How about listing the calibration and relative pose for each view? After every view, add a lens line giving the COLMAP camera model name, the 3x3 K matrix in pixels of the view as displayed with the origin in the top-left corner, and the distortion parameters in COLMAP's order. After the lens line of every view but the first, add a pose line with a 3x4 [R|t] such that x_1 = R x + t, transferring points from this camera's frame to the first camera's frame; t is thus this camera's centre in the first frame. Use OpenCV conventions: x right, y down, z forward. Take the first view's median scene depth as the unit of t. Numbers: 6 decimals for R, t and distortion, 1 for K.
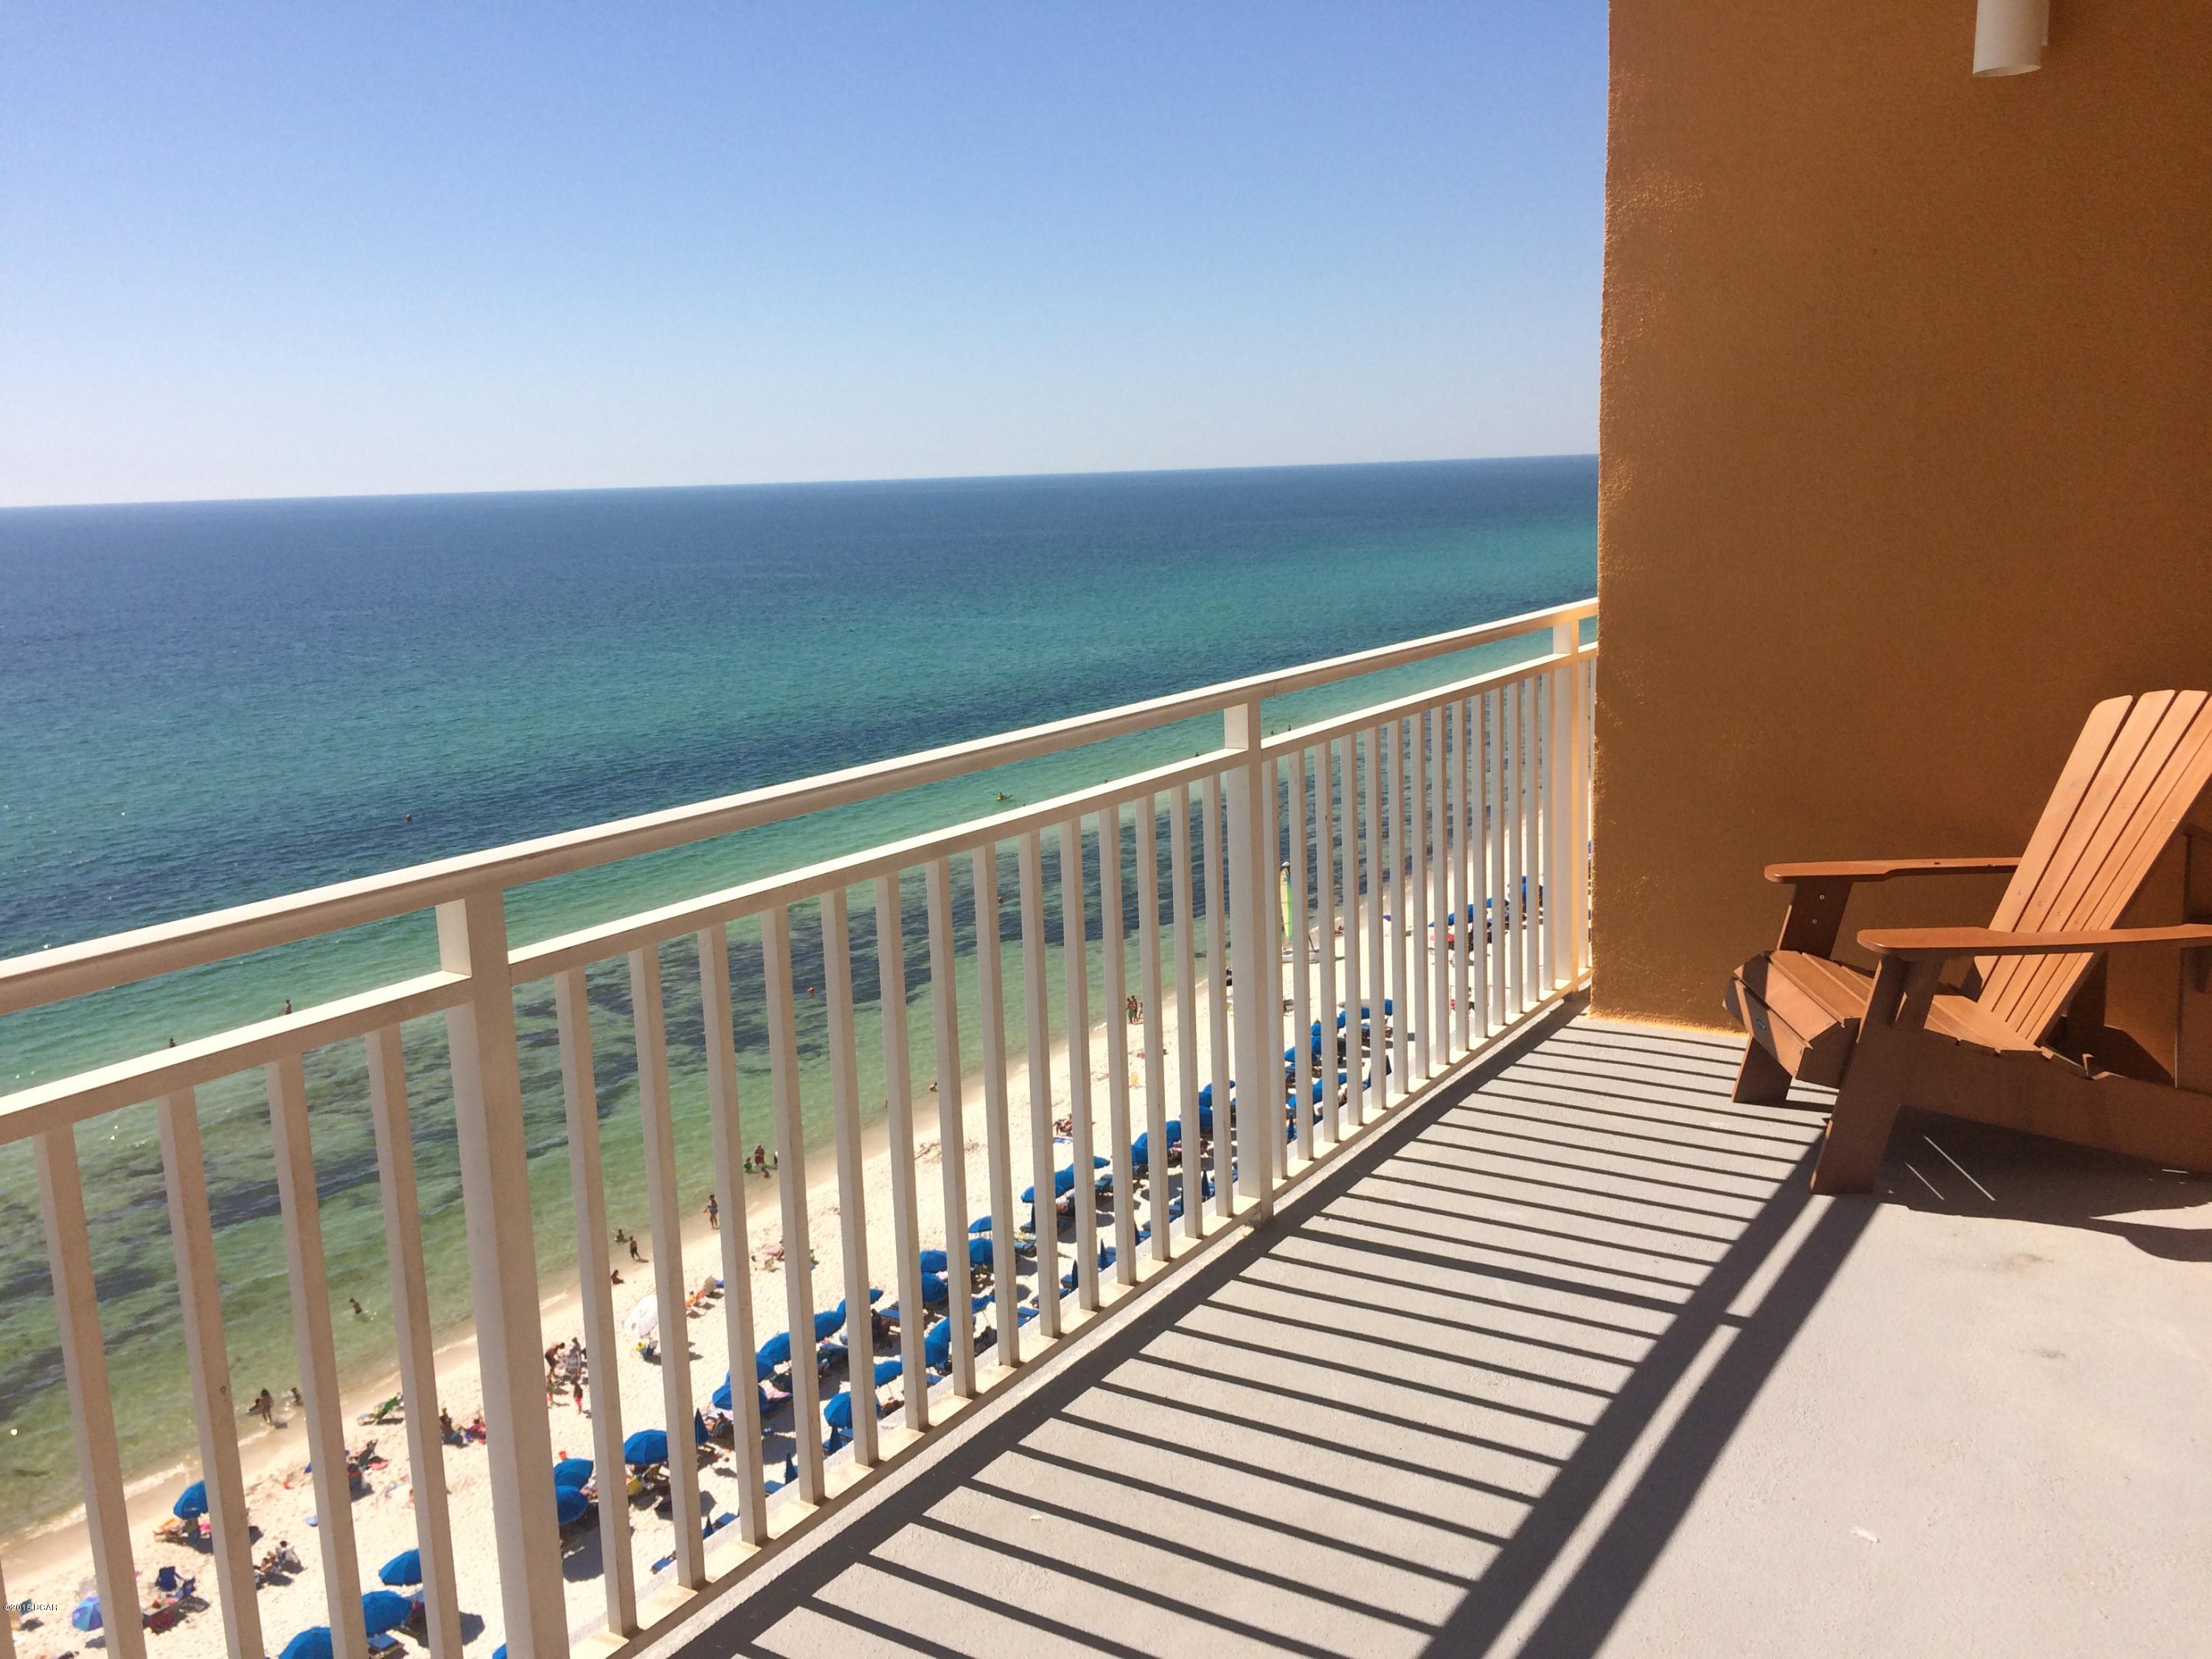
lens RADIAL K [[1888.0, 0, 1103.5], [0, 1888.0, 826.2], [0, 0, 1]] dist [0.083719, -0.109444]
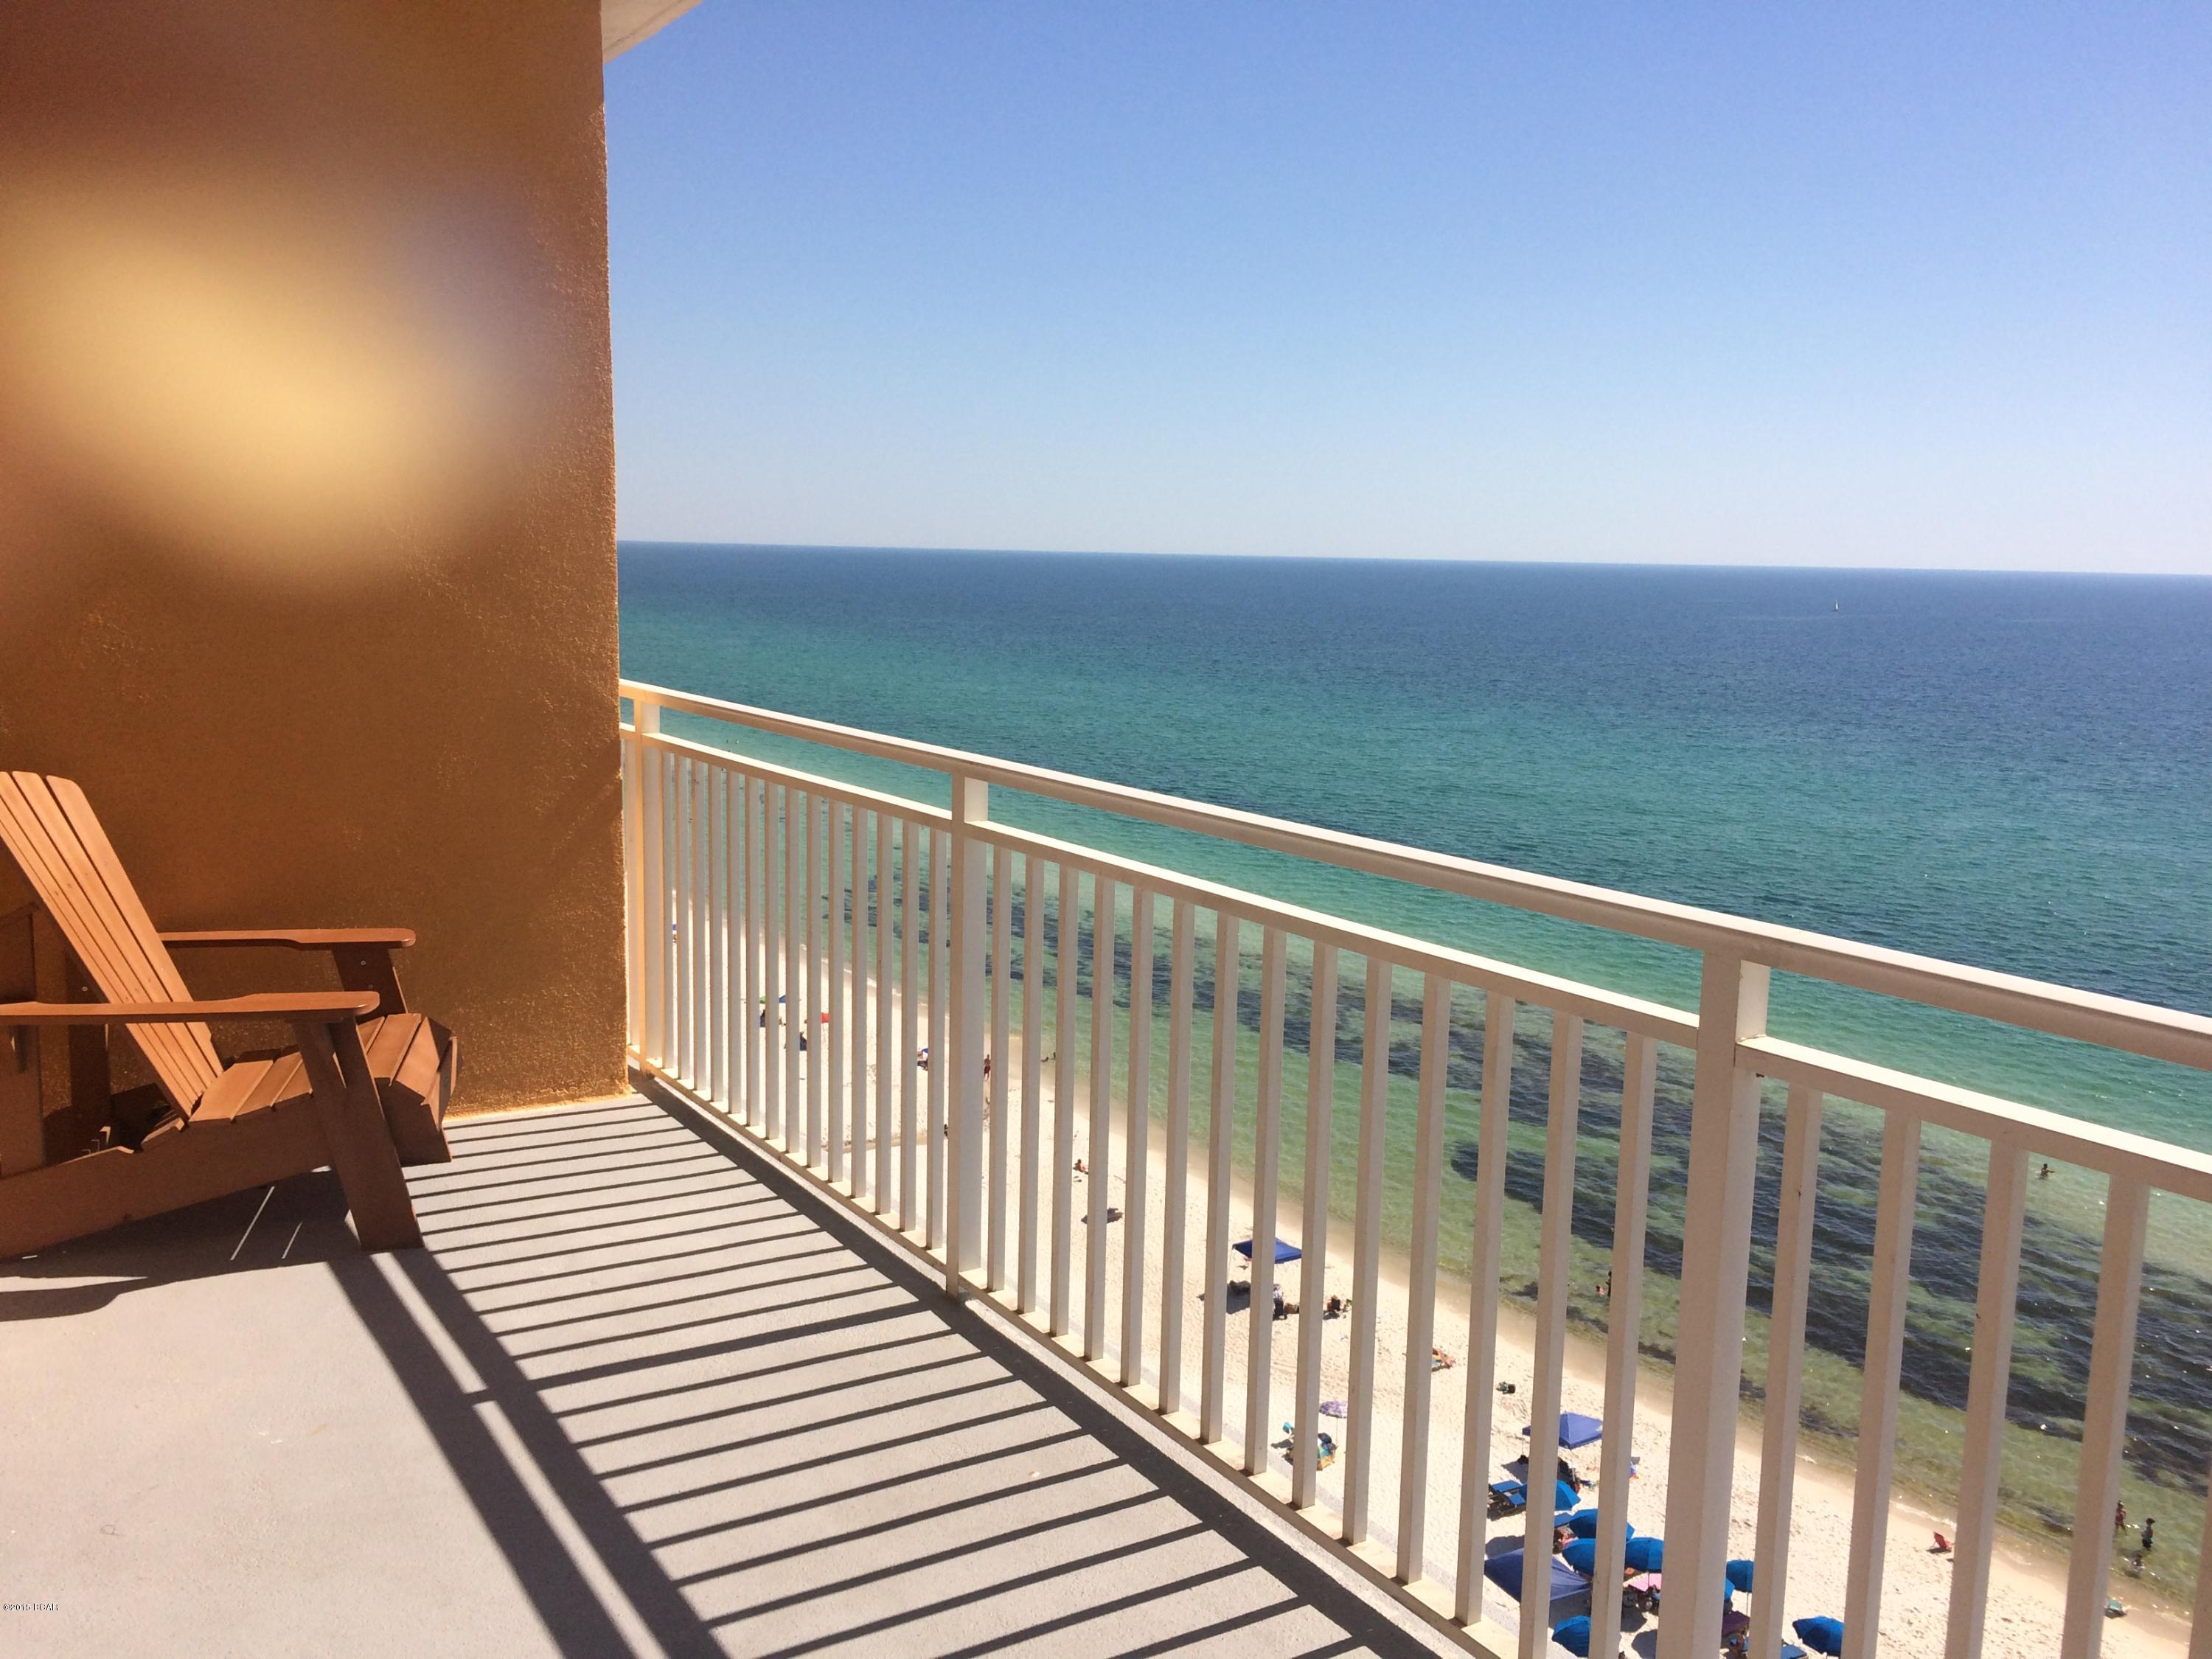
lens RADIAL K [[1888.0, 0, 1103.5], [0, 1888.0, 826.2], [0, 0, 1]] dist [0.083719, -0.109444]
pose [[-0.437988, 0.148077, -0.886701, 0.944979], [-0.169525, 0.955040, 0.243227, -0.296423], [0.882852, 0.256849, -0.393193, 1.474559]]
